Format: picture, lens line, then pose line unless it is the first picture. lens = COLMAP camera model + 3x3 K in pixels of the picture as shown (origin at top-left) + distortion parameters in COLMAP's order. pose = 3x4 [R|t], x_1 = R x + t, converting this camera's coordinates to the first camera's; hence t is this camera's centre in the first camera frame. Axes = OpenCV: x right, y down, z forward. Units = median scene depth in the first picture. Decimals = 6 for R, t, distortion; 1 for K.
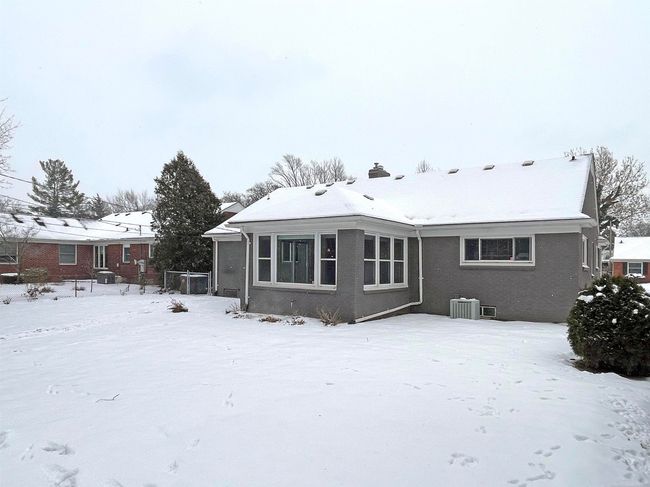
lens RADIAL K [[424.7, 0, 326.7], [0, 424.7, 244.7], [0, 0, 1]] dist [-0.001722, 0.000088]
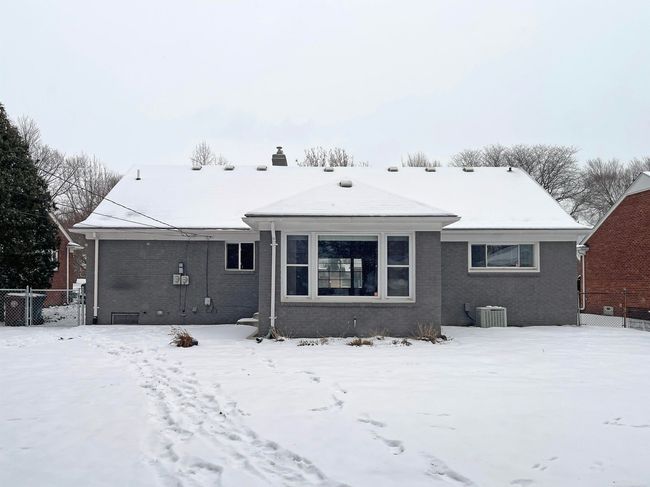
lens RADIAL K [[536.3, 0, 321.3], [0, 536.3, 244.9], [0, 0, 1]] dist [0.059665, 0.000912]
pose [[0.831329, 0.020046, 0.555419, -0.649031], [-0.015860, 0.999798, -0.012346, 0.007570], [-0.555554, 0.001455, 0.831479, 0.183771]]
